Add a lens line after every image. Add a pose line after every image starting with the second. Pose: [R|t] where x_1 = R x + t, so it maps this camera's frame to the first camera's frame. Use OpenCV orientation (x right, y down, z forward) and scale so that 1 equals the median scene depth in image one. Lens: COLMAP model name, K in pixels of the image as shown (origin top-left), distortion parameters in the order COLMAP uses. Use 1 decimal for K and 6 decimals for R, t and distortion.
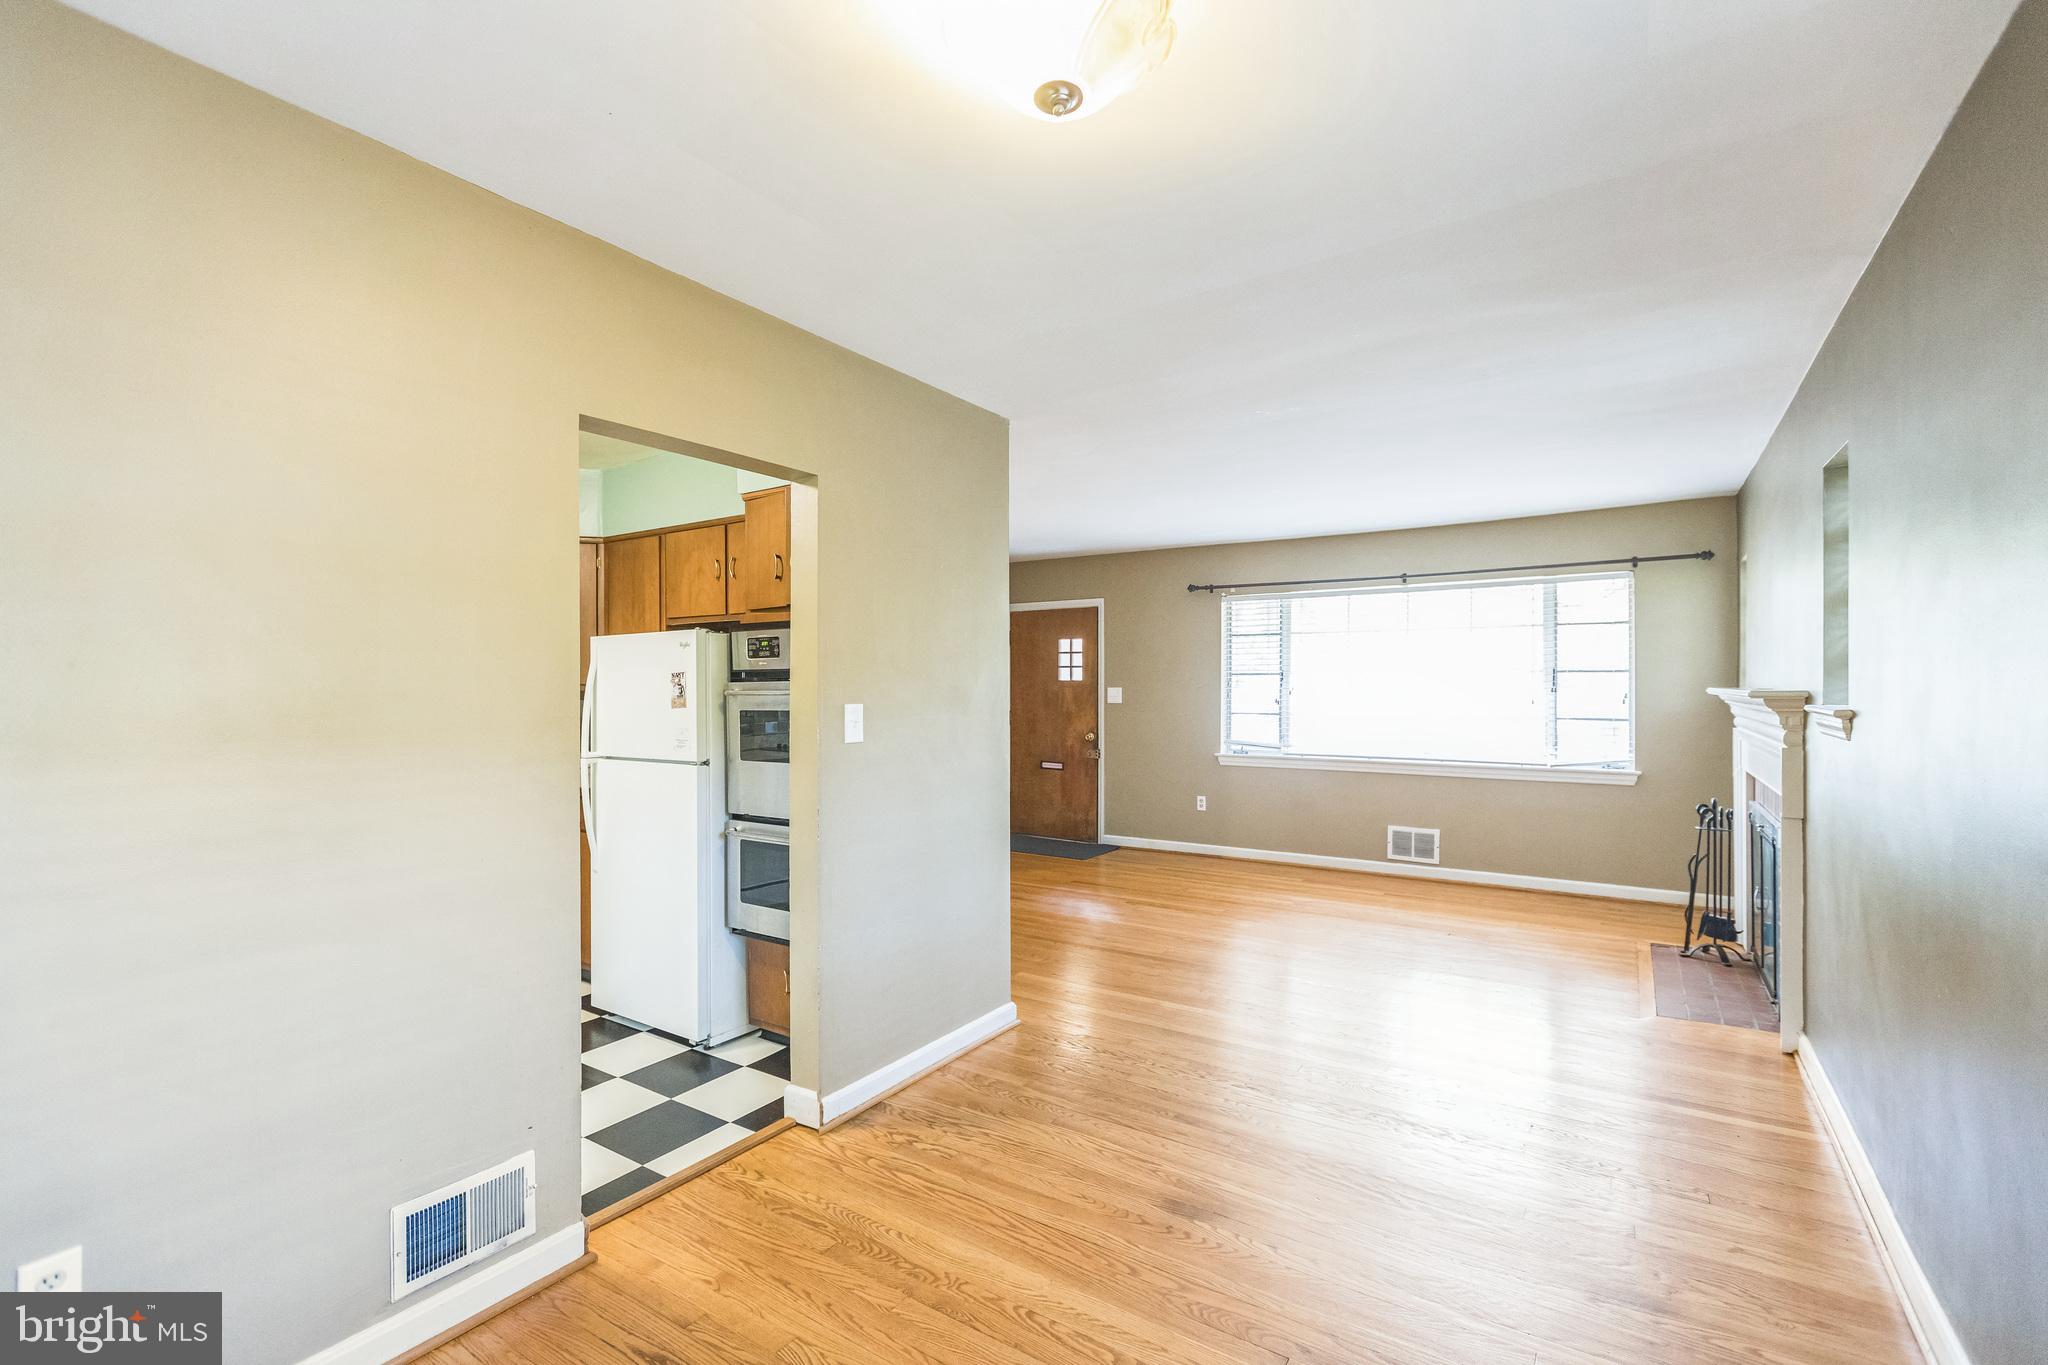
lens RADIAL K [[919.7, 0, 1027.8], [0, 919.7, 685.3], [0, 0, 1]] dist [0.000587, -0.001061]
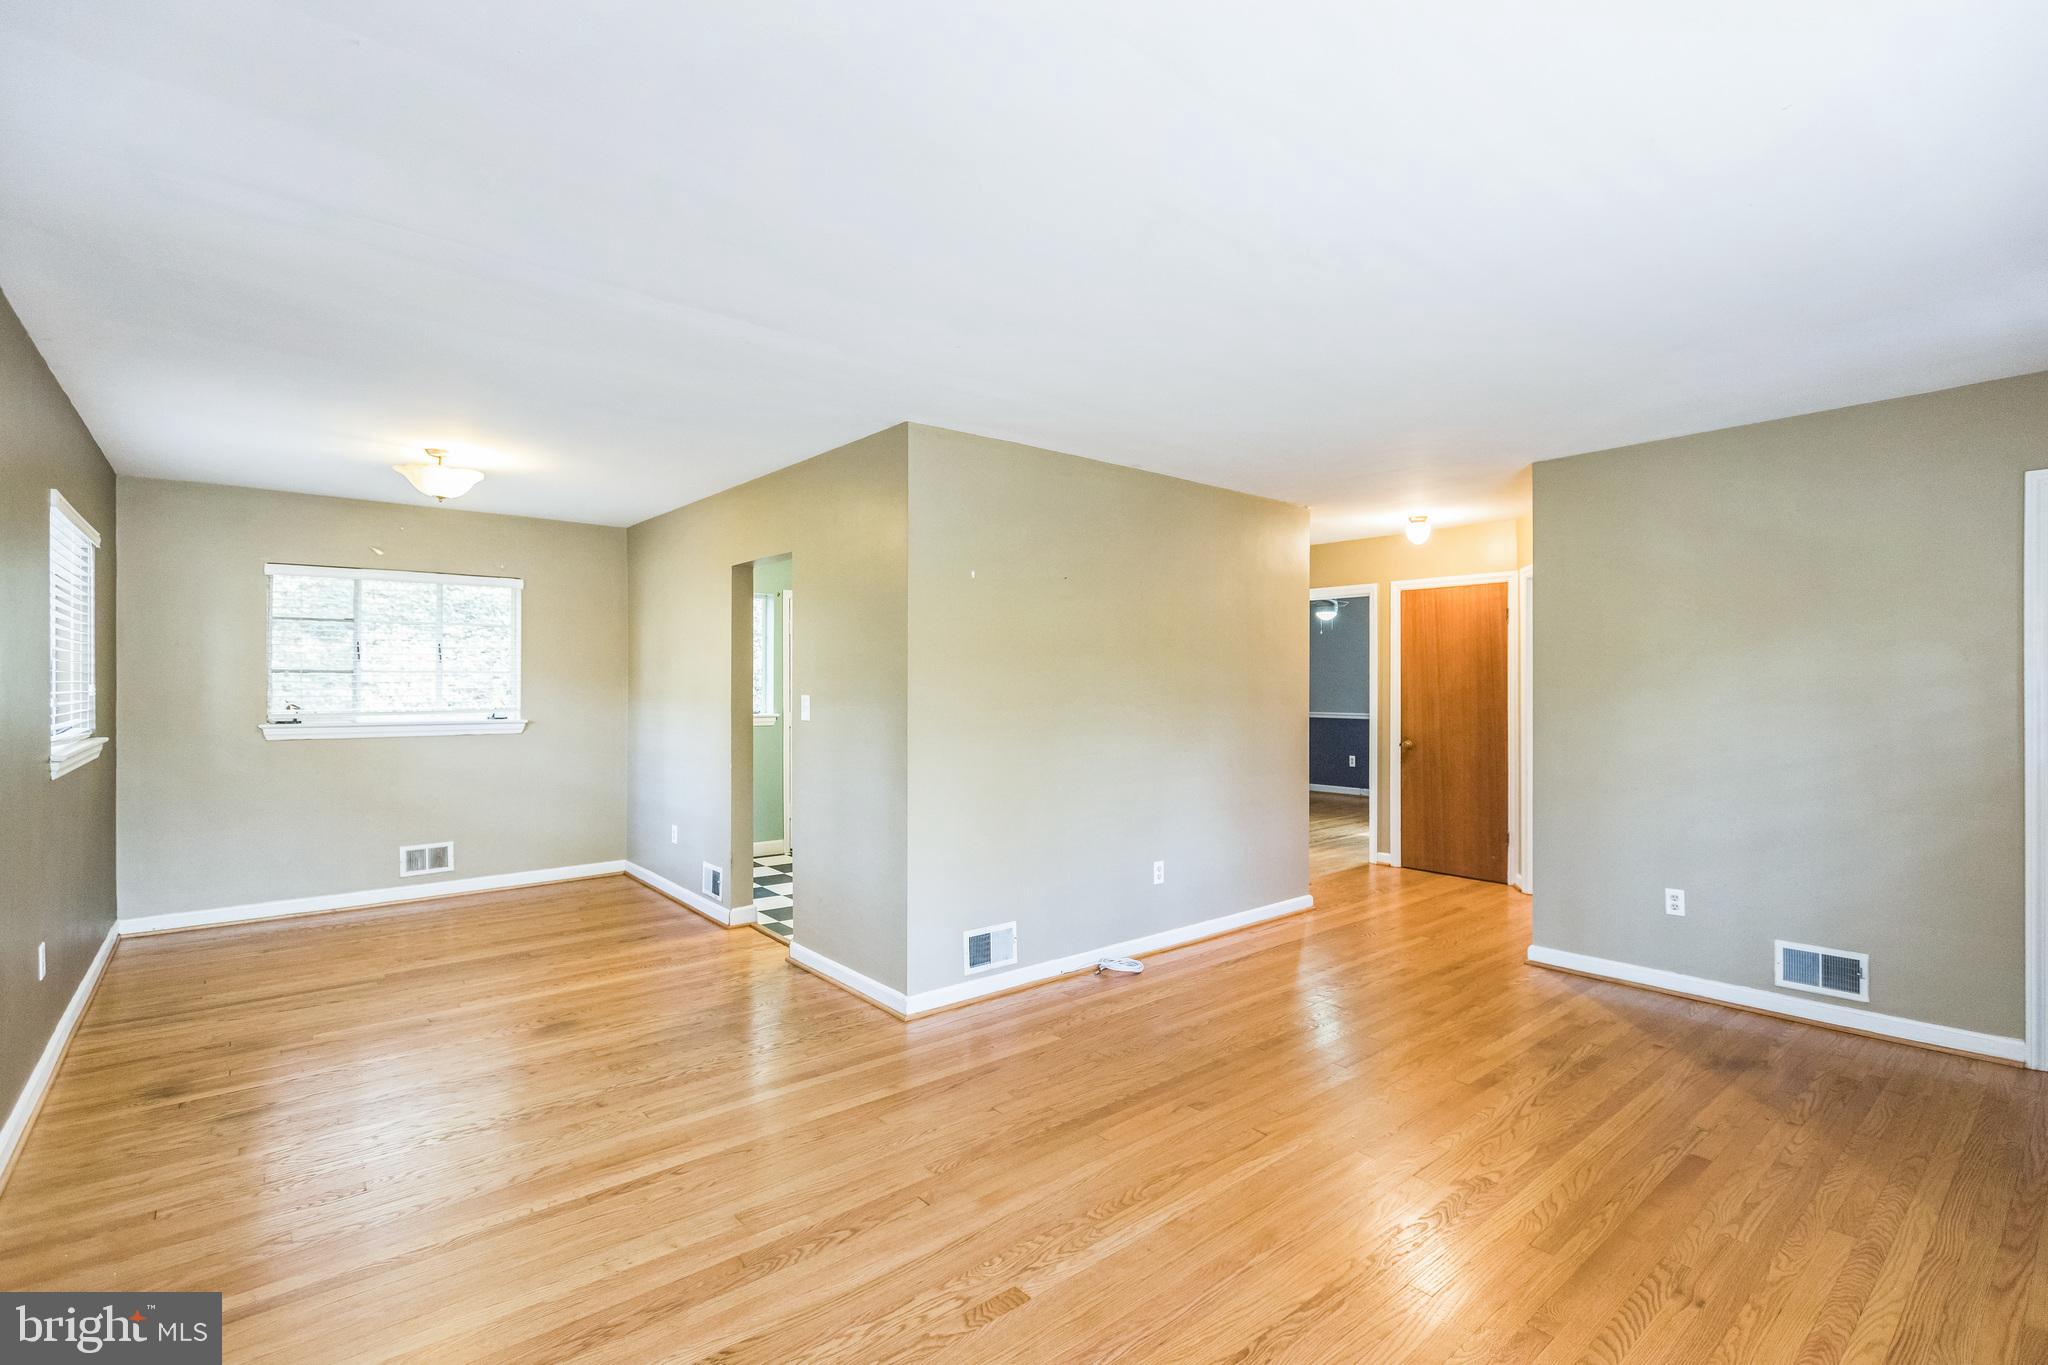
lens RADIAL K [[919.7, 0, 1020.5], [0, 919.7, 679.5], [0, 0, 1]] dist [0.000587, -0.001061]
pose [[-0.288851, -0.003974, -0.957366, 0.562295], [-0.000988, 0.999992, -0.003853, -0.000699], [0.957373, -0.000167, -0.288853, 0.863136]]
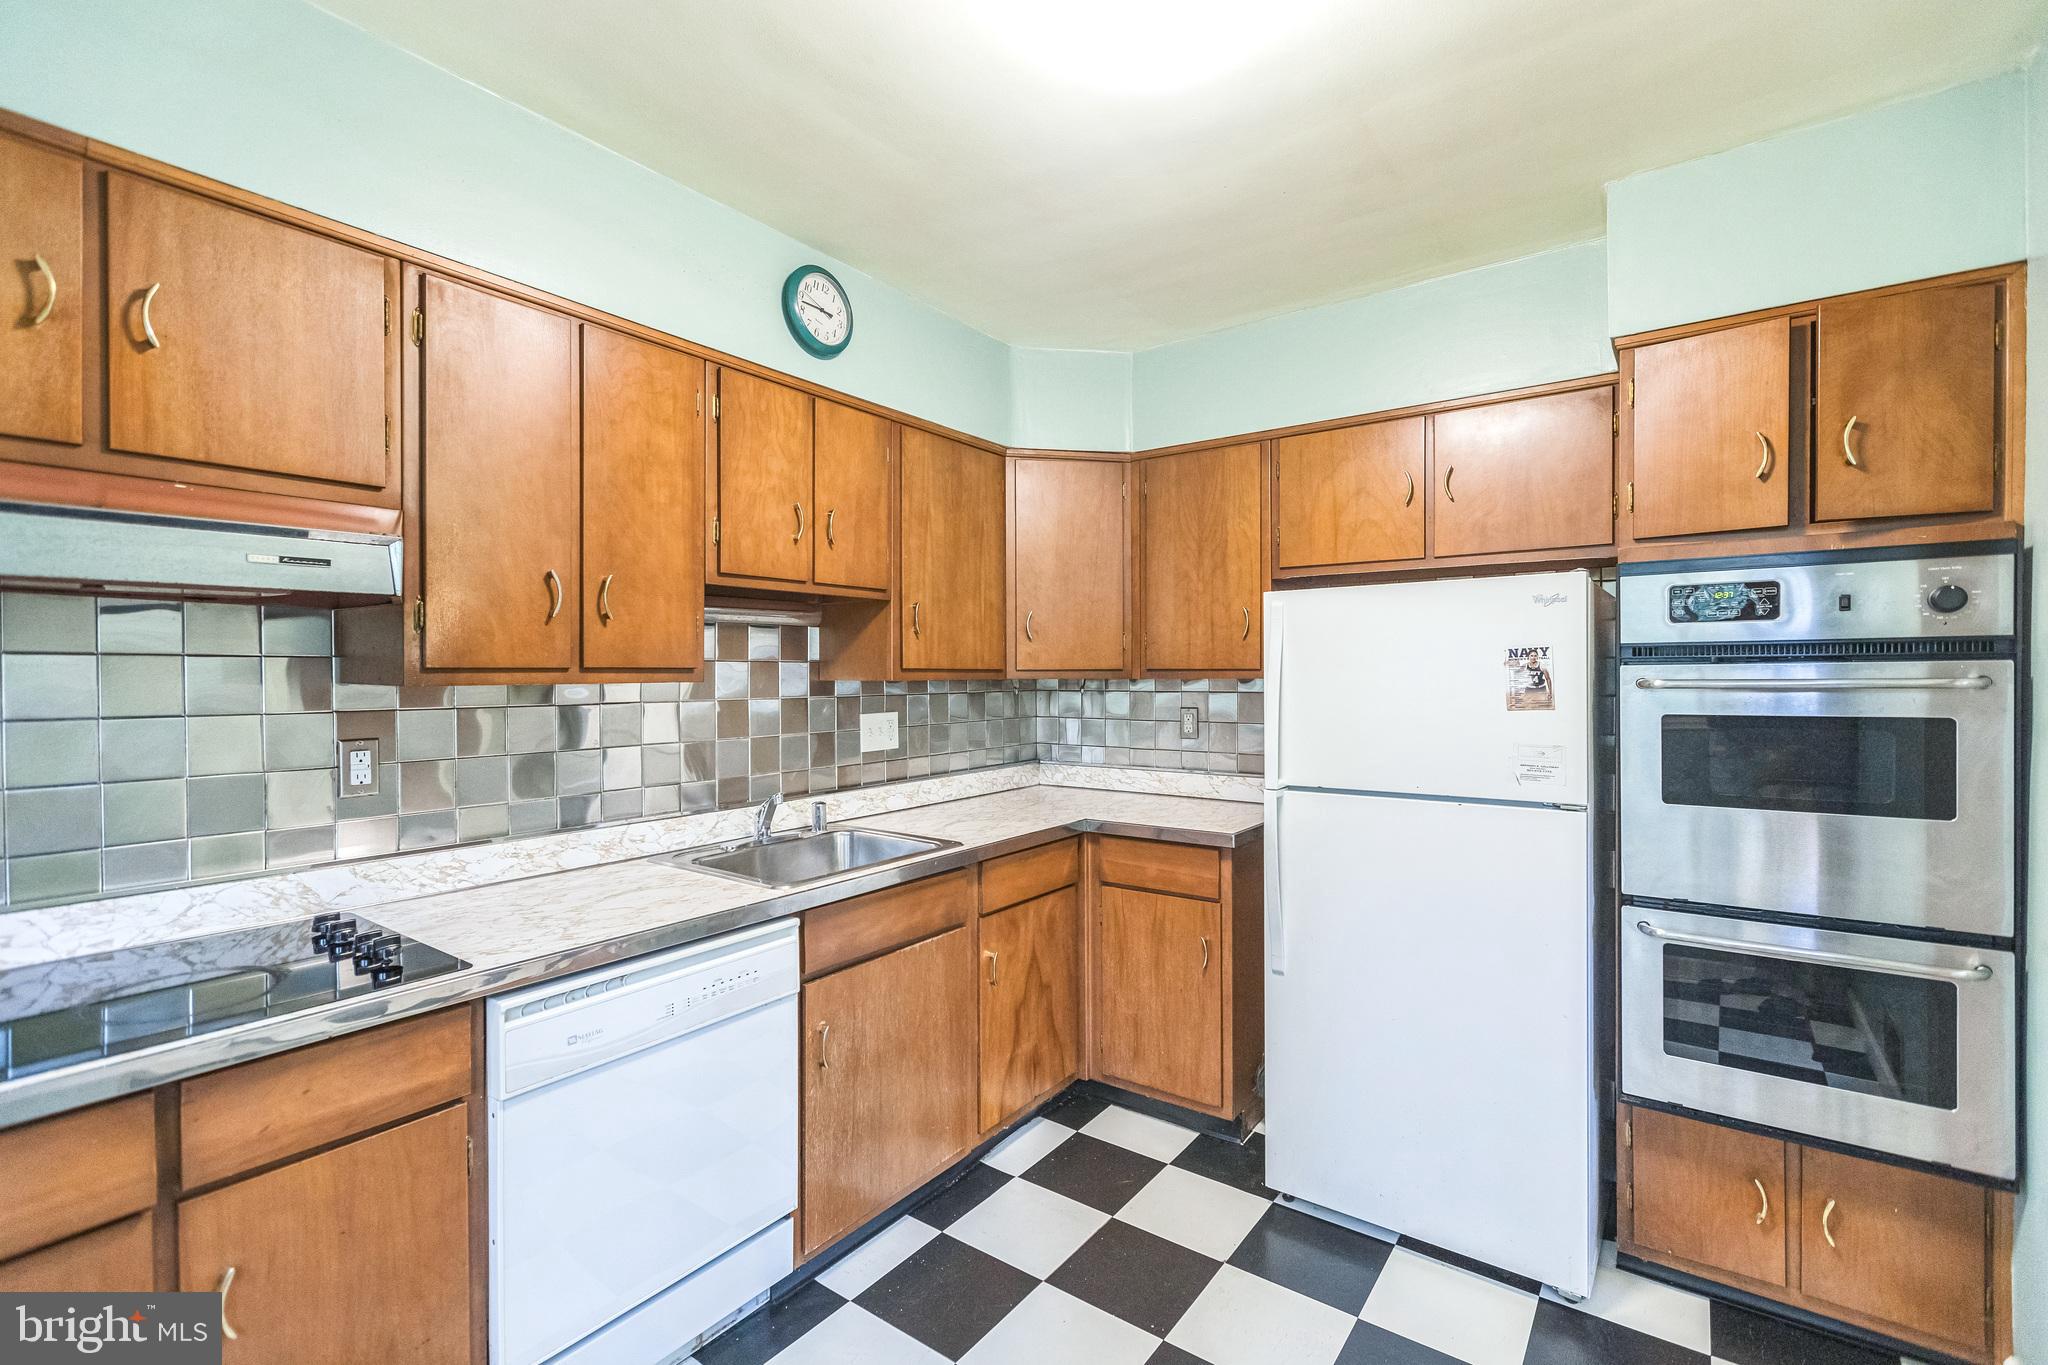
lens RADIAL K [[919.7, 0, 1049.8], [0, 919.7, 688.8], [0, 0, 1]] dist [0.000587, -0.001061]
pose [[0.999363, 0.000435, -0.035687, -0.372038], [0.000215, 0.999834, 0.018207, 0.000666], [0.035689, -0.018203, 0.999197, 0.236708]]
